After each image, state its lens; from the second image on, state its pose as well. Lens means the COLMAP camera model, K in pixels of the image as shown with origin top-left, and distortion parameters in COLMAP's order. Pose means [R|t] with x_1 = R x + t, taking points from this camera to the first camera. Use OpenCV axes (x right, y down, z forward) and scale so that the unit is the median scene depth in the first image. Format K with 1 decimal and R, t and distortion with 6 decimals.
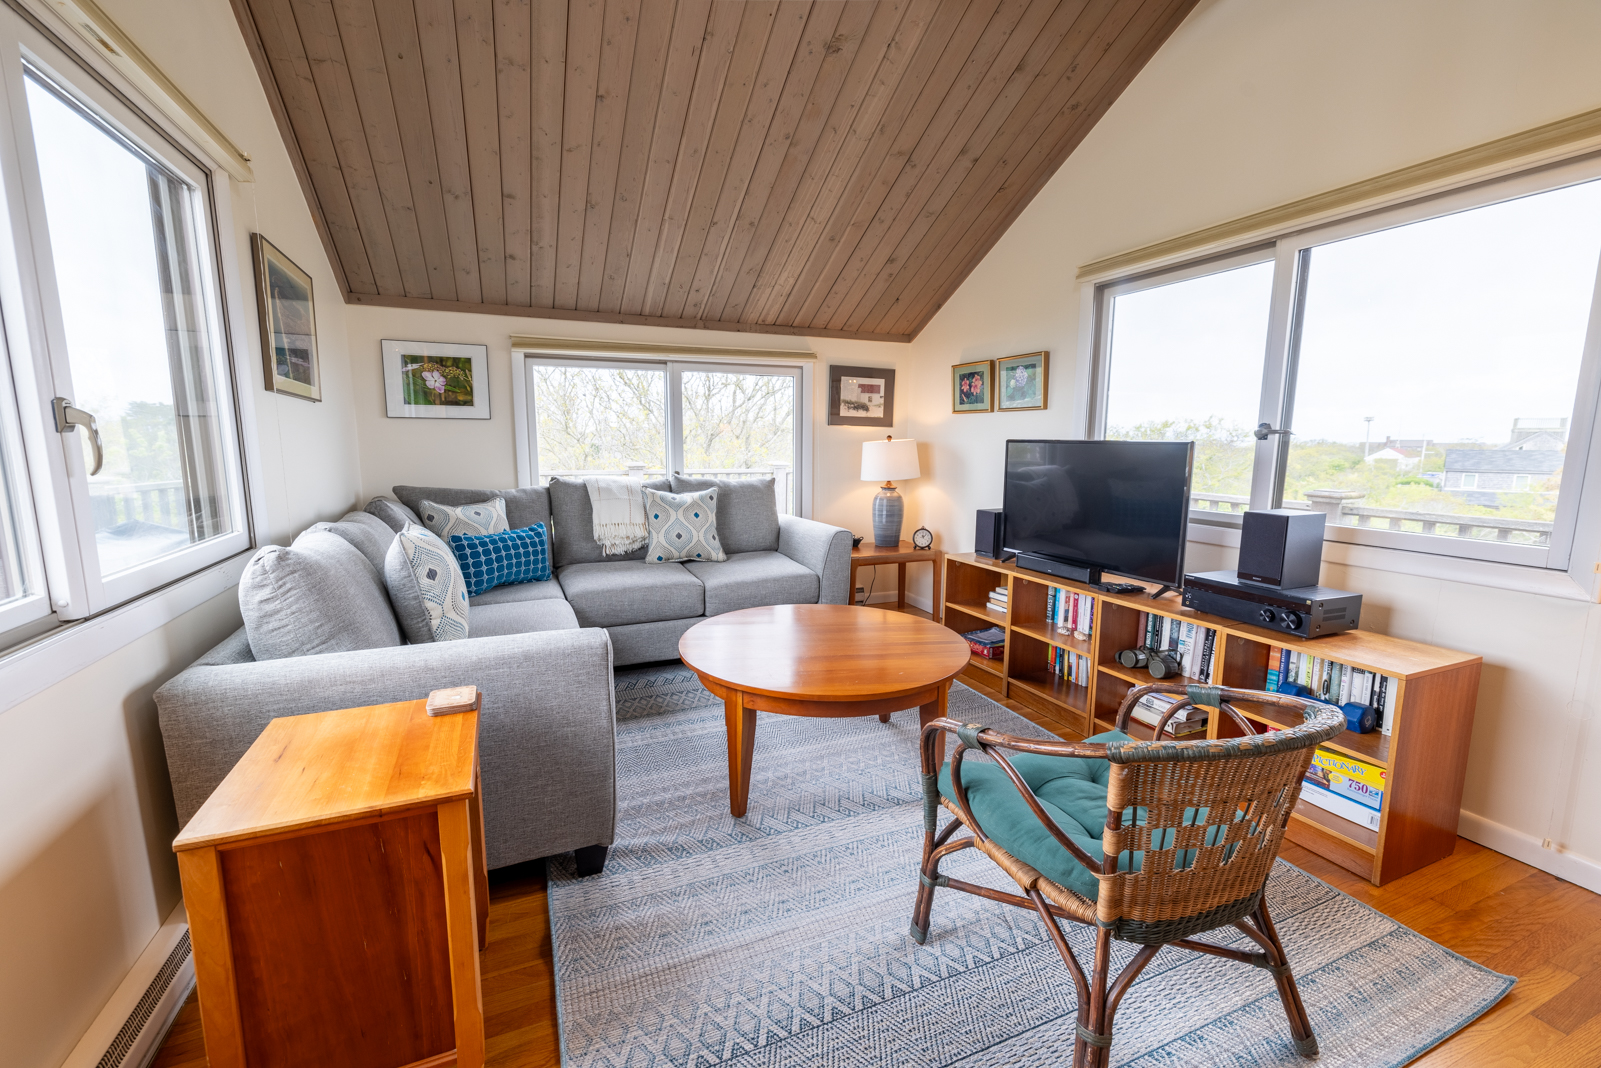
lens RADIAL K [[668.0, 0, 796.2], [0, 668.0, 536.6], [0, 0, 1]] dist [0.003666, 0.000109]
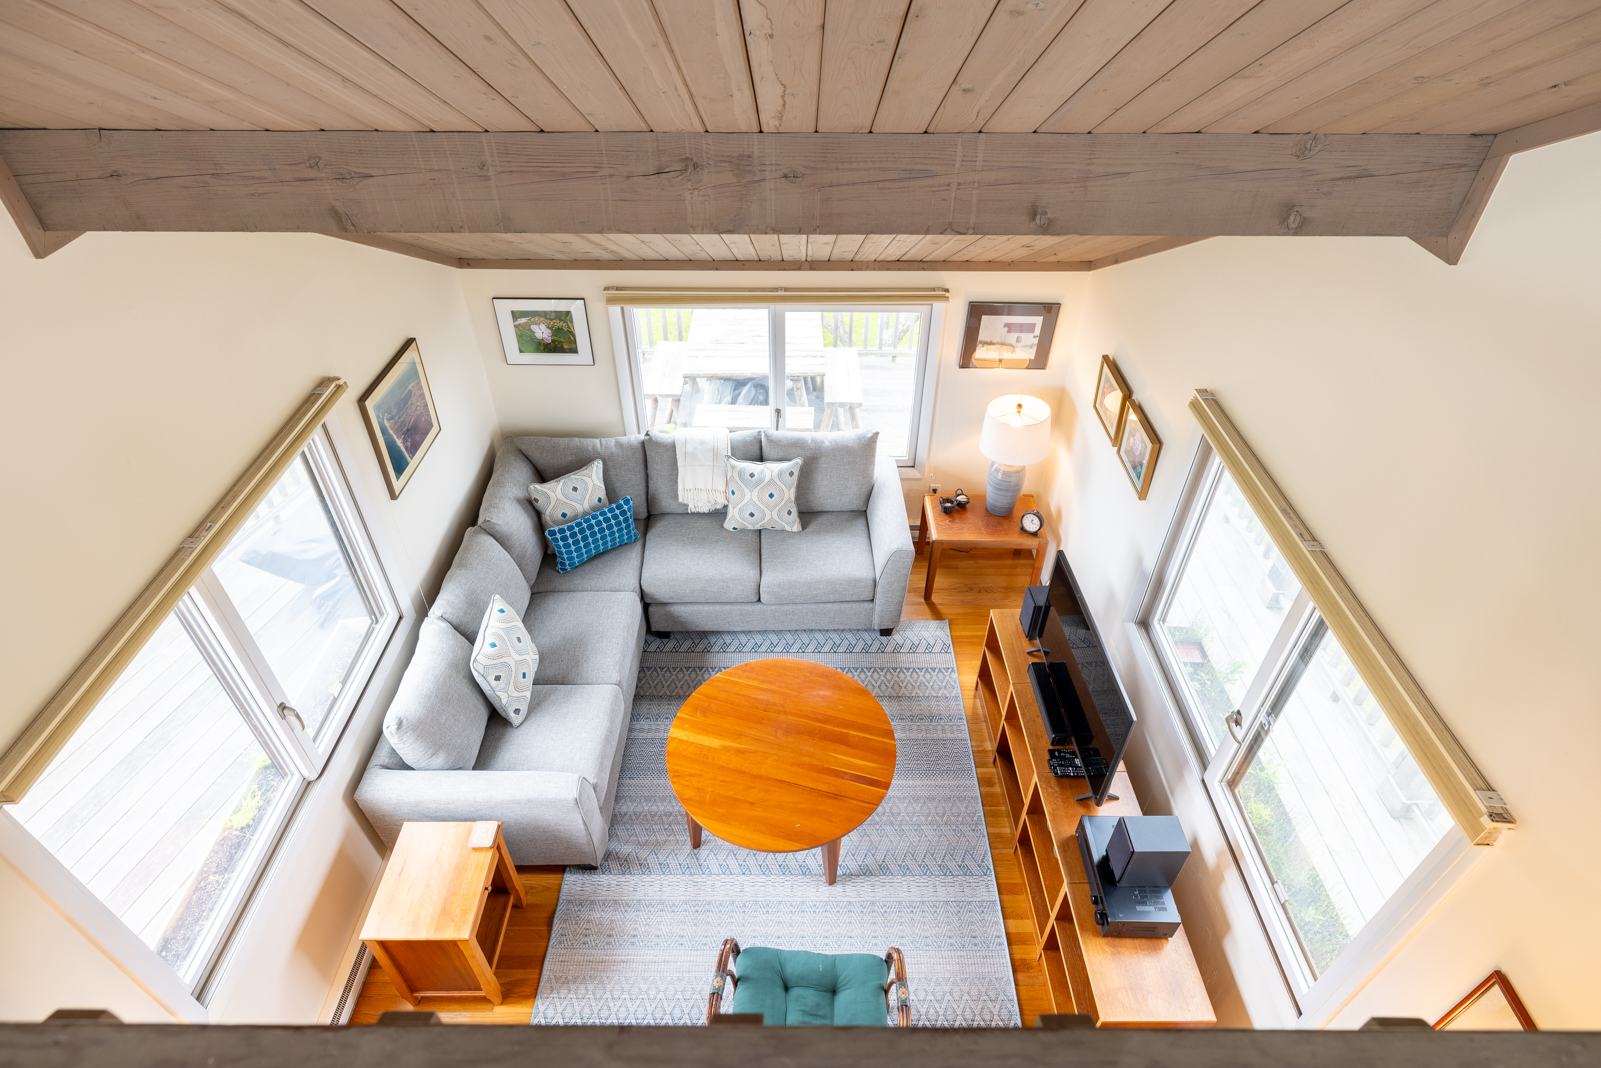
lens RADIAL K [[864.8, 0, 800.7], [0, 864.8, 535.2], [0, 0, 1]] dist [0.002357, 0.000409]
pose [[0.920978, 0.249939, -0.298879, 0.302981], [-0.061526, 0.850792, 0.521889, -0.675337], [0.384725, -0.462260, 0.798939, -0.063037]]
